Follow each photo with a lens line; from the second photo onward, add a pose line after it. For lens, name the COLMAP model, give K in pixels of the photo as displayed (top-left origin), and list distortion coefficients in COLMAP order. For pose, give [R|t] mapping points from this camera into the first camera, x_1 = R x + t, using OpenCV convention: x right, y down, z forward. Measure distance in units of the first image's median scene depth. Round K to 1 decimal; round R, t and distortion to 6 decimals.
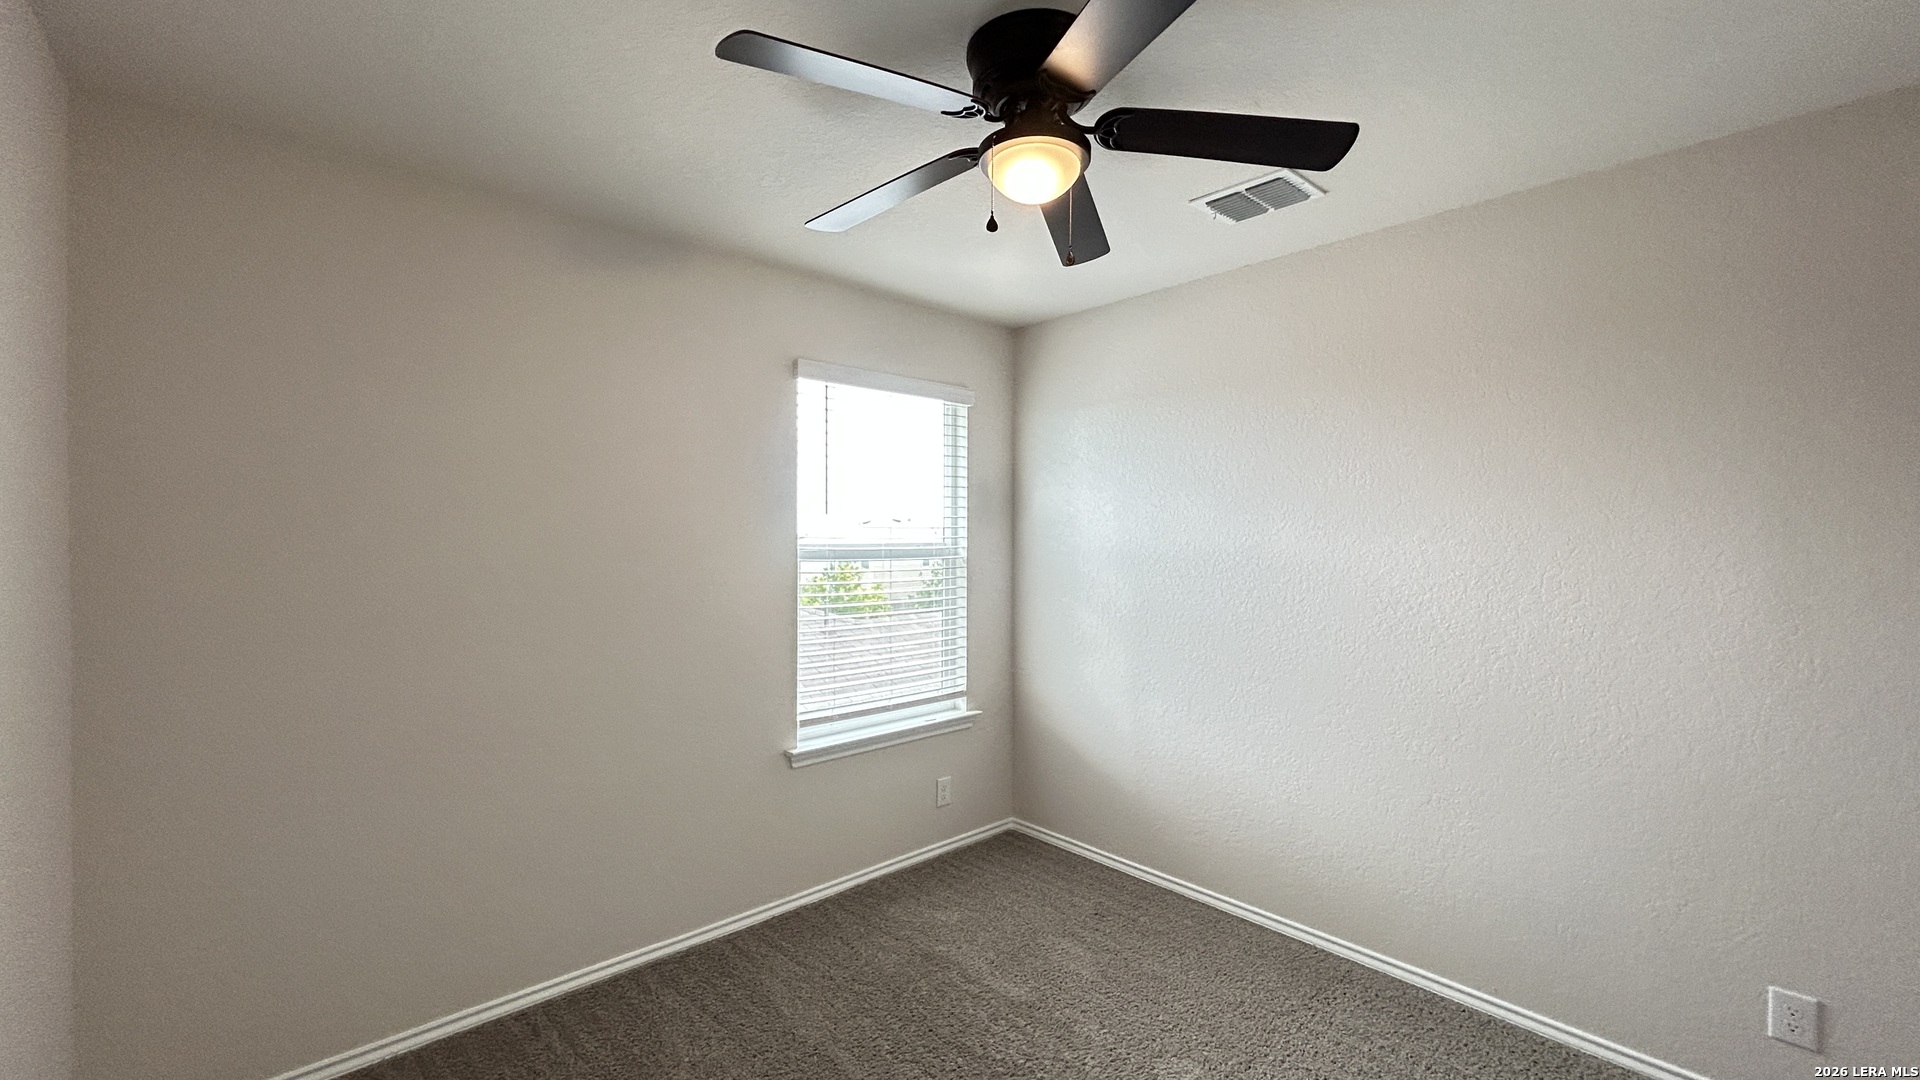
lens RADIAL K [[755.9, 0, 945.9], [0, 755.9, 543.9], [0, 0, 1]] dist [-0.000629, -0.000043]
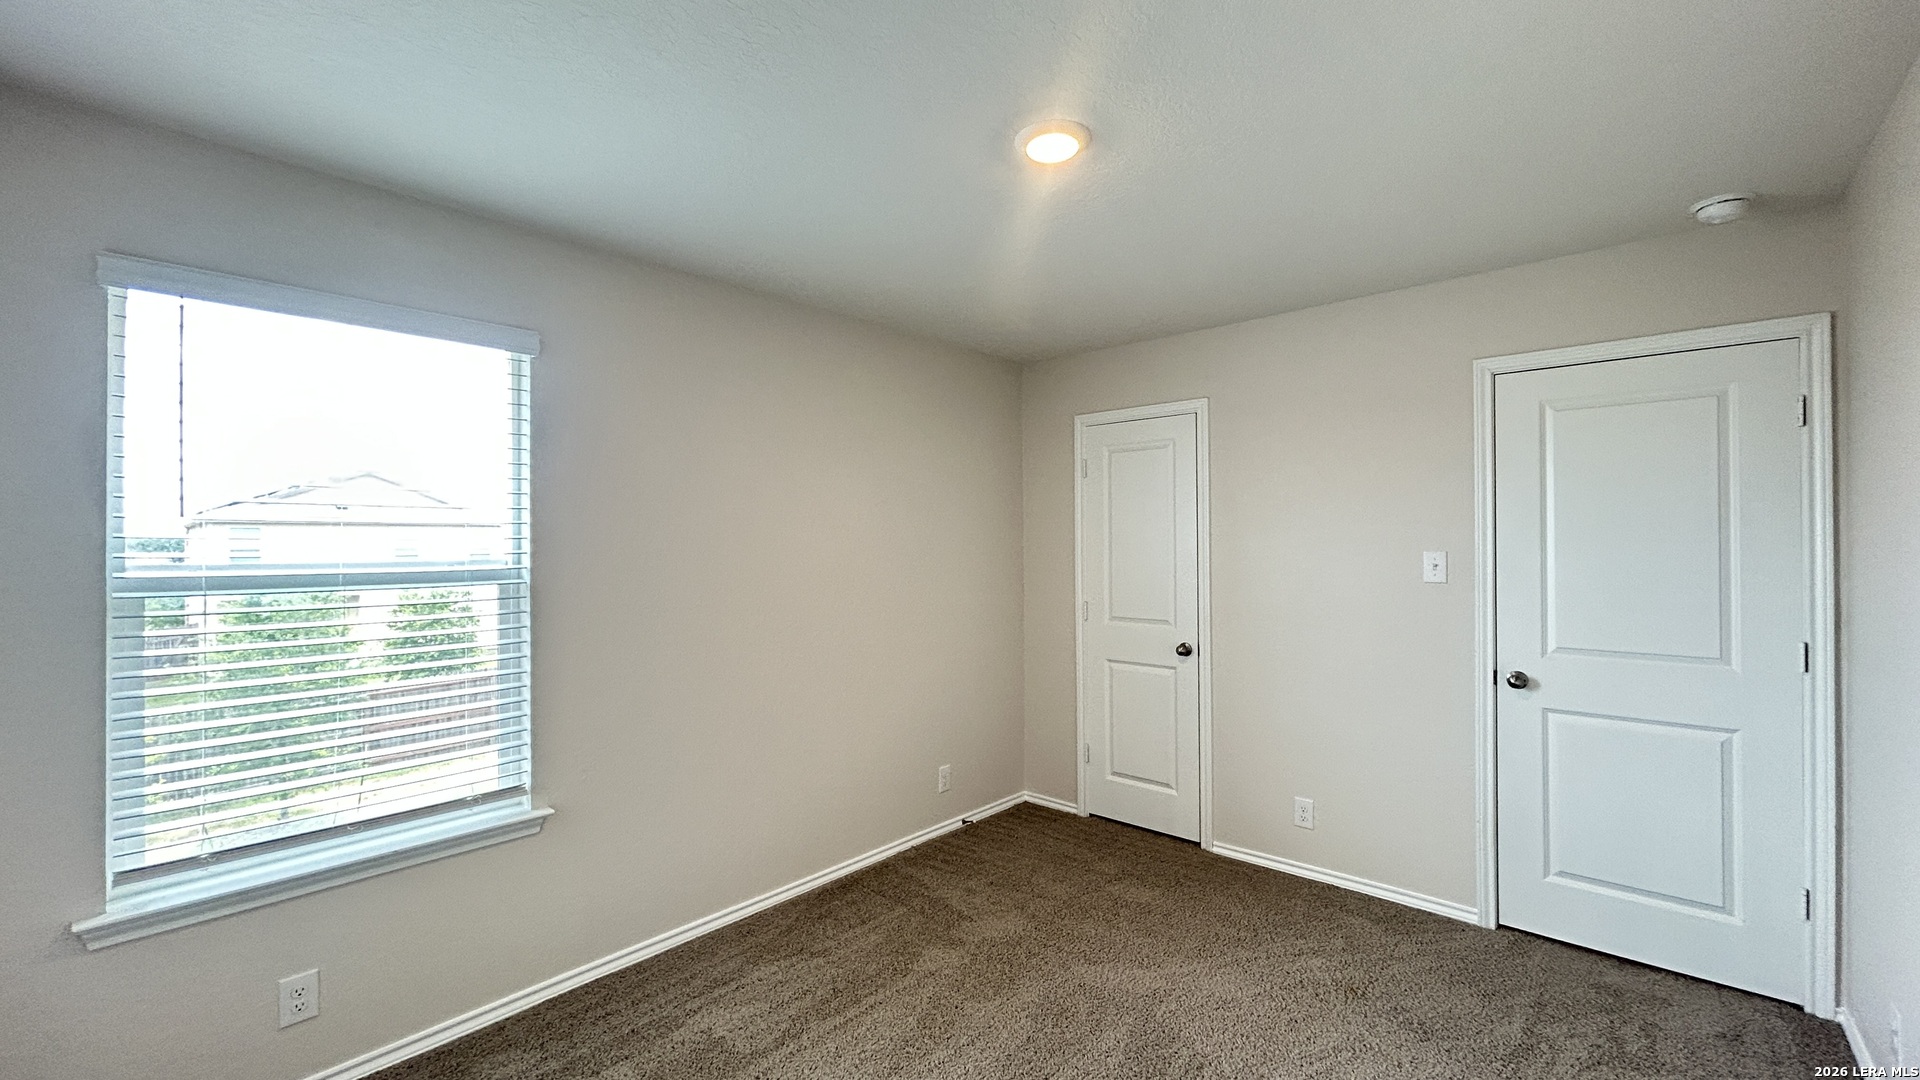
lens RADIAL K [[755.9, 0, 945.9], [0, 755.9, 543.9], [0, 0, 1]] dist [-0.000629, -0.000043]
pose [[0.993625, -0.002373, 0.112707, 0.374066], [0.003979, 0.999894, -0.014032, -0.006526], [-0.112661, 0.014391, 0.993529, 0.332493]]
